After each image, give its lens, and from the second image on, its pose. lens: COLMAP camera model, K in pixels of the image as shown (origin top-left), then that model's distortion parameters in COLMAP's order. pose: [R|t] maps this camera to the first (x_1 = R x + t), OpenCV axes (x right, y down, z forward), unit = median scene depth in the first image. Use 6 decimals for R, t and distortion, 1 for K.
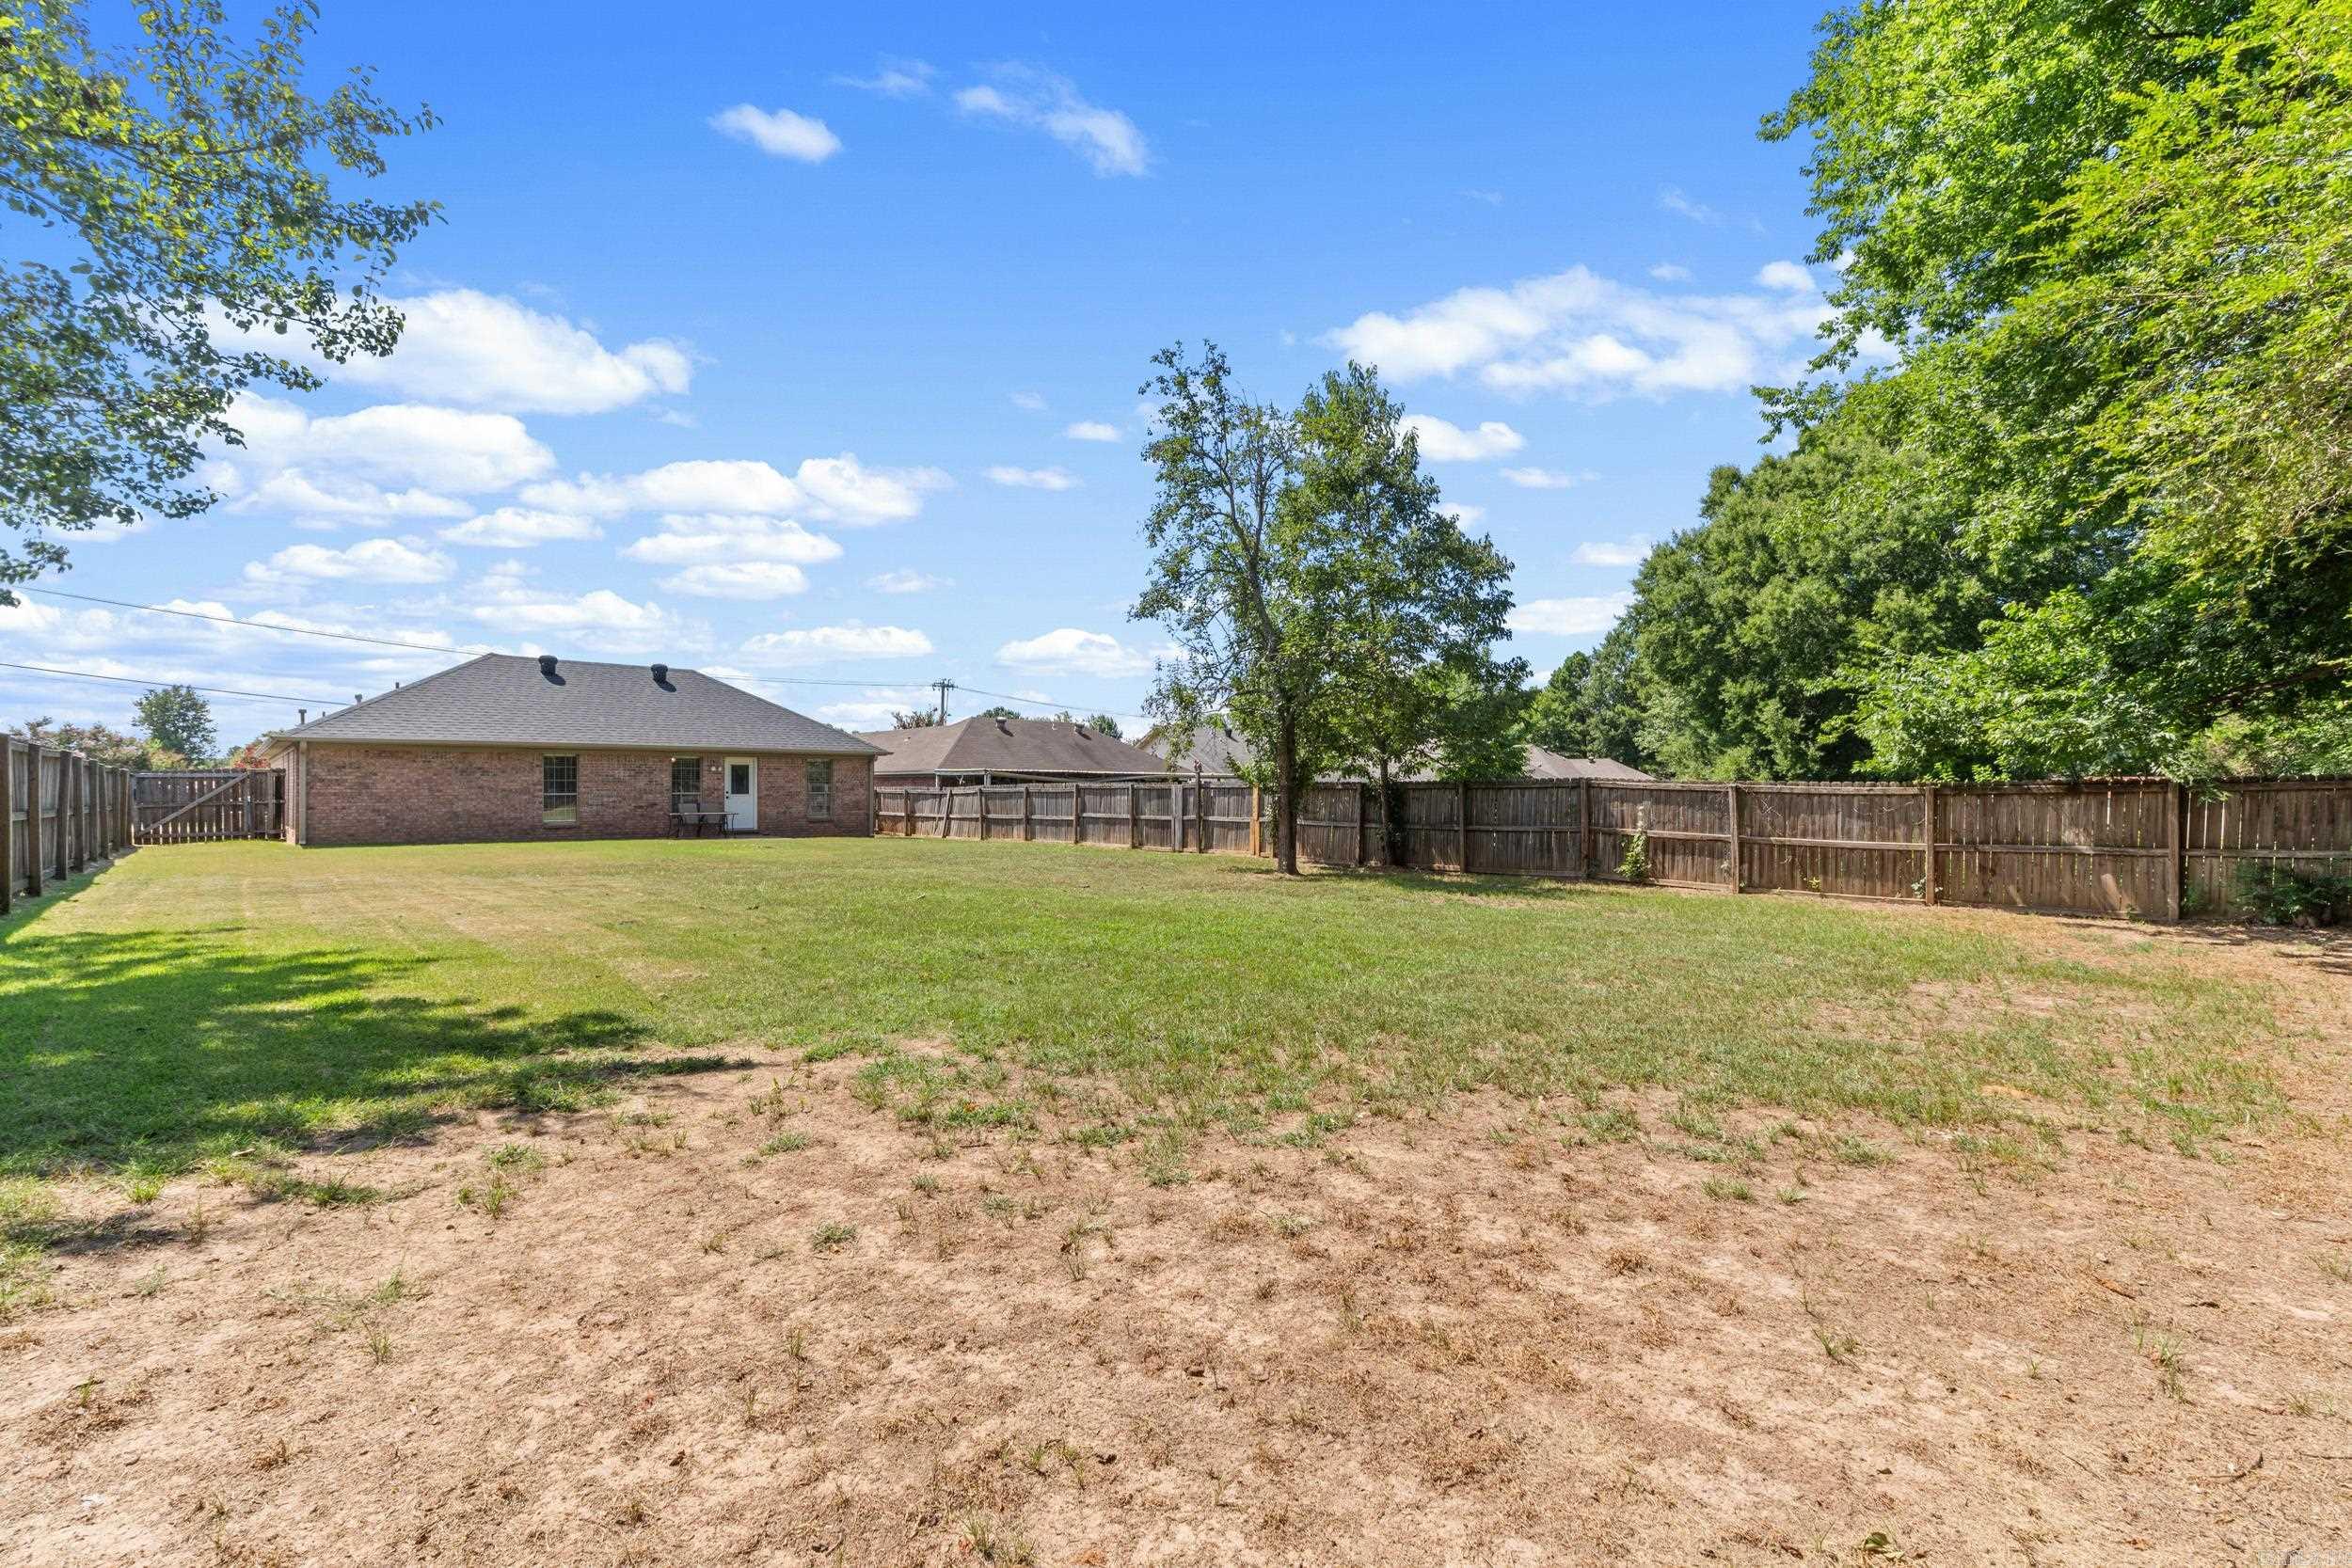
lens RADIAL K [[1001.1, 0, 1177.3], [0, 1001.1, 792.4], [0, 0, 1]] dist [0.001826, -0.000151]
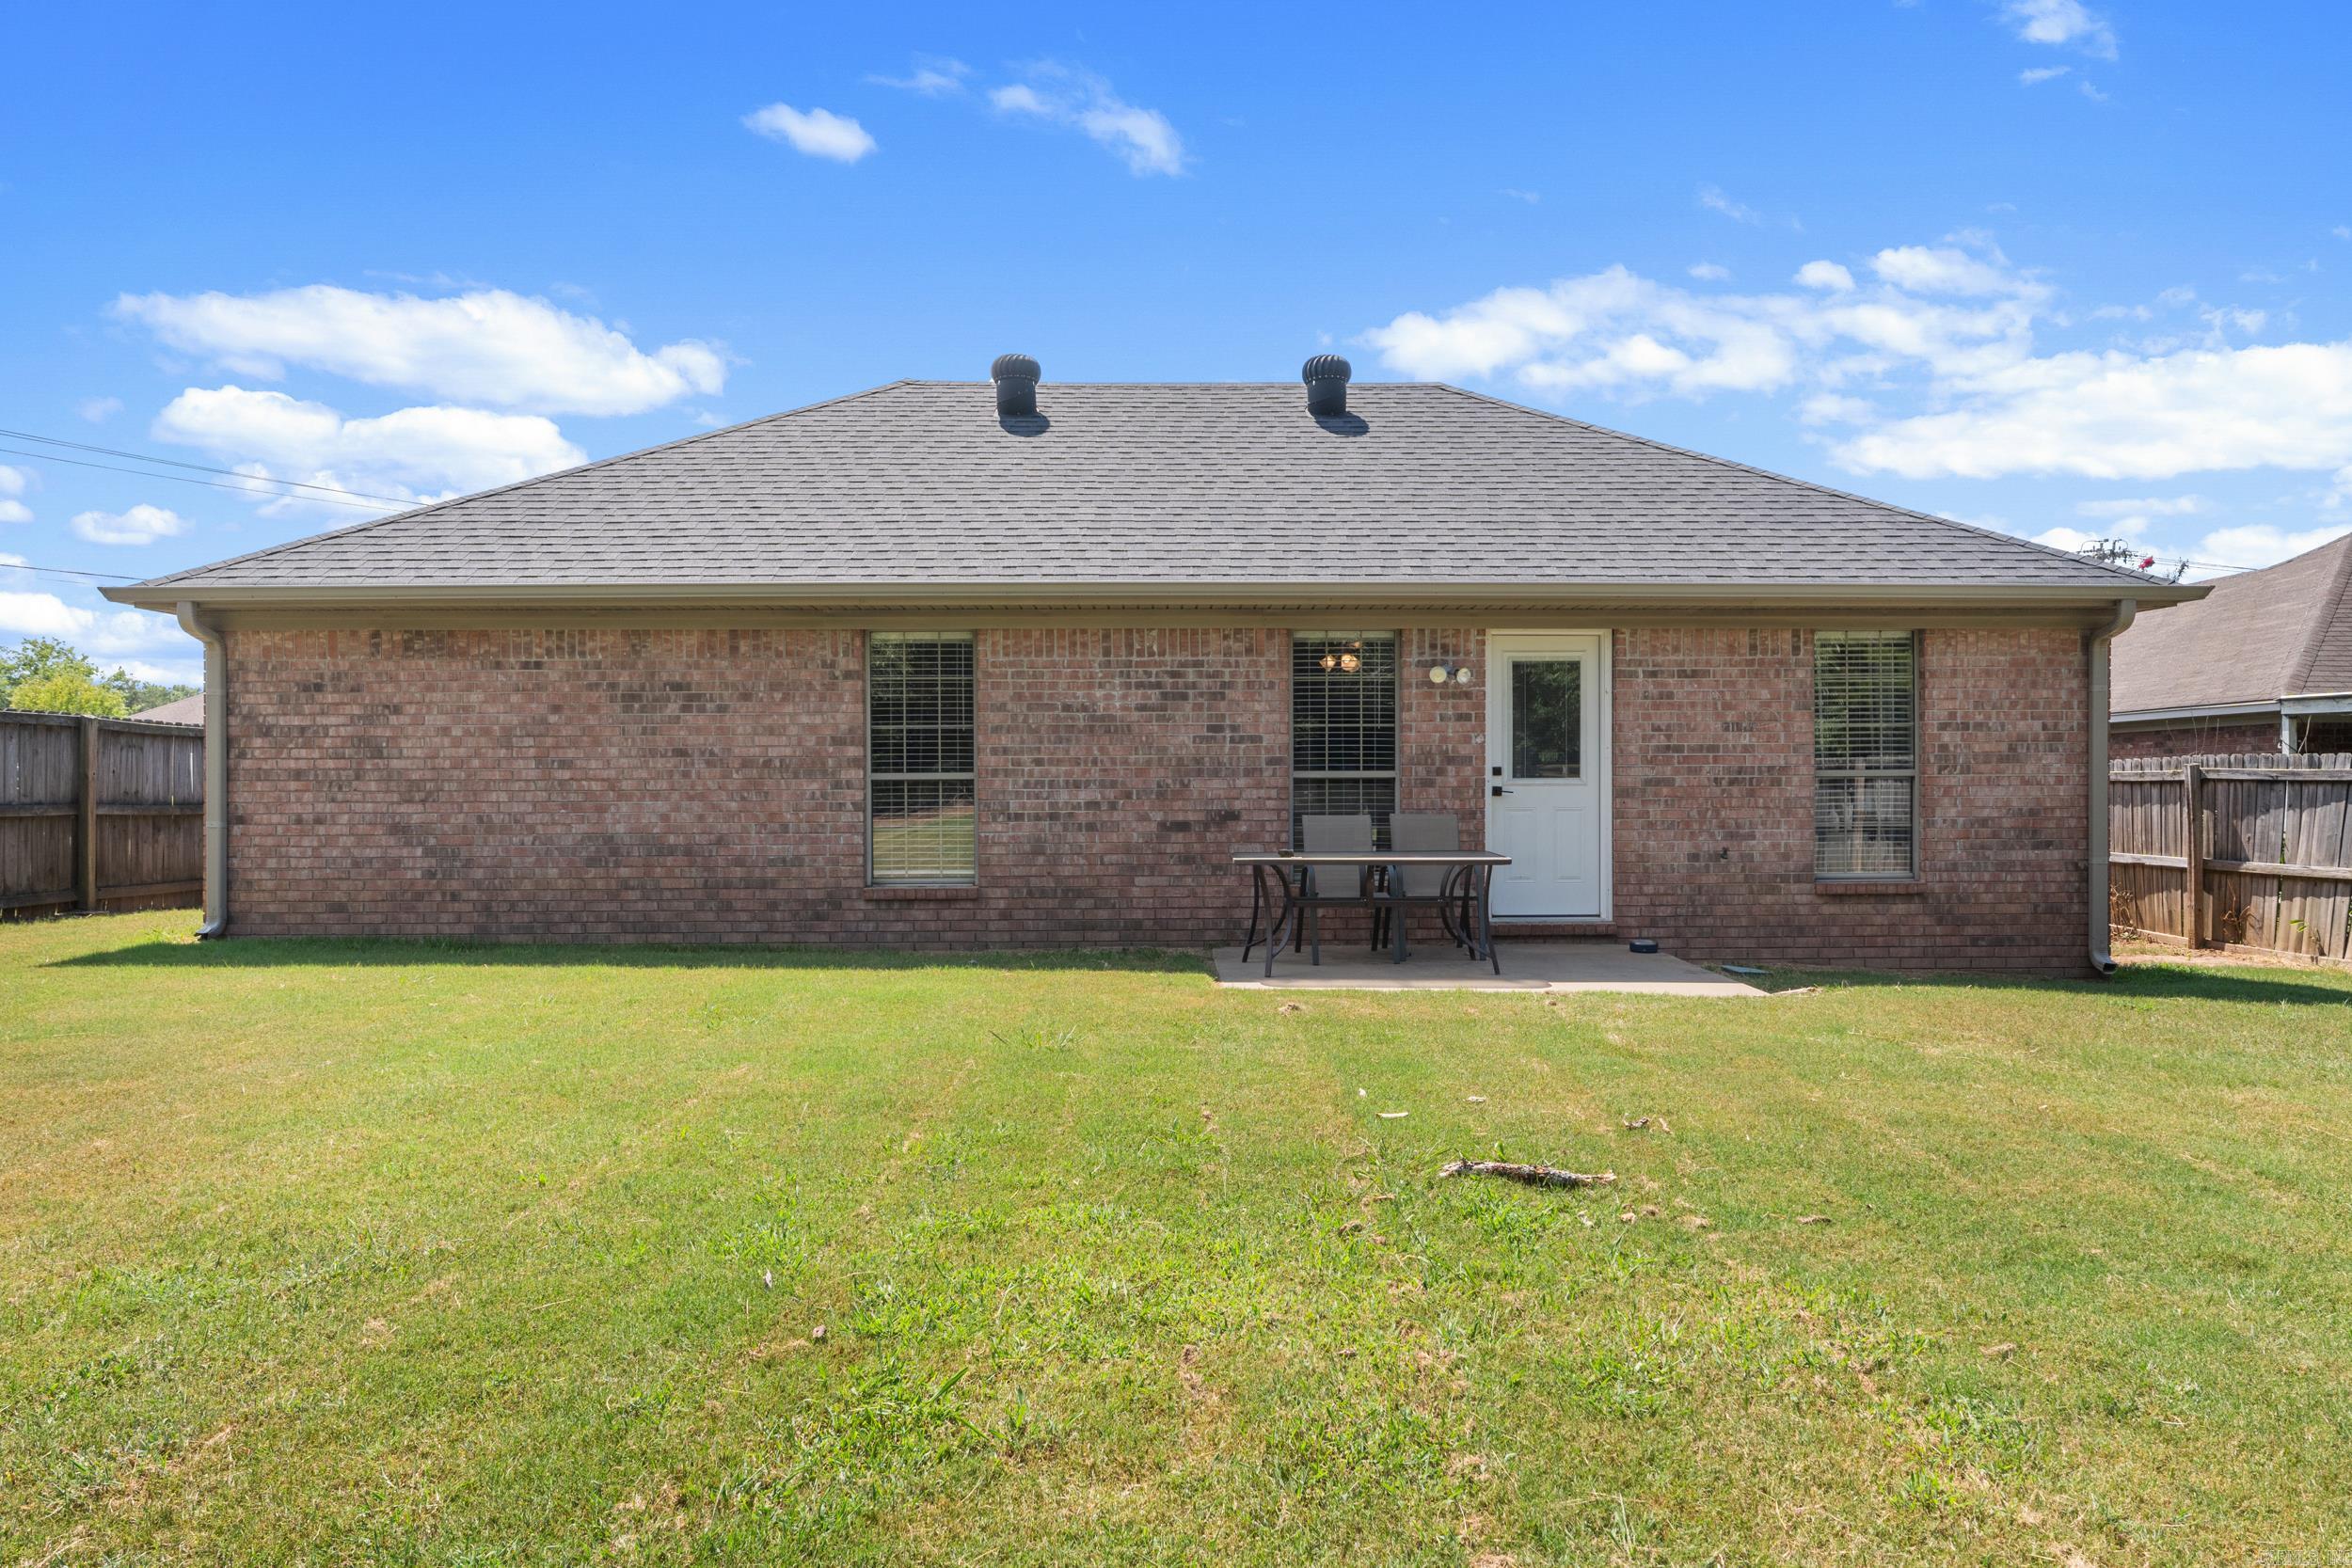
lens RADIAL K [[1502.0, 0, 1176.1], [0, 1502.0, 778.1], [0, 0, 1]] dist [0.000127, -0.000327]
pose [[0.738738, 0.007195, -0.673954, -0.266288], [-0.005595, 0.999974, 0.004543, -0.000066], [0.673969, 0.000415, 0.738759, 0.694709]]
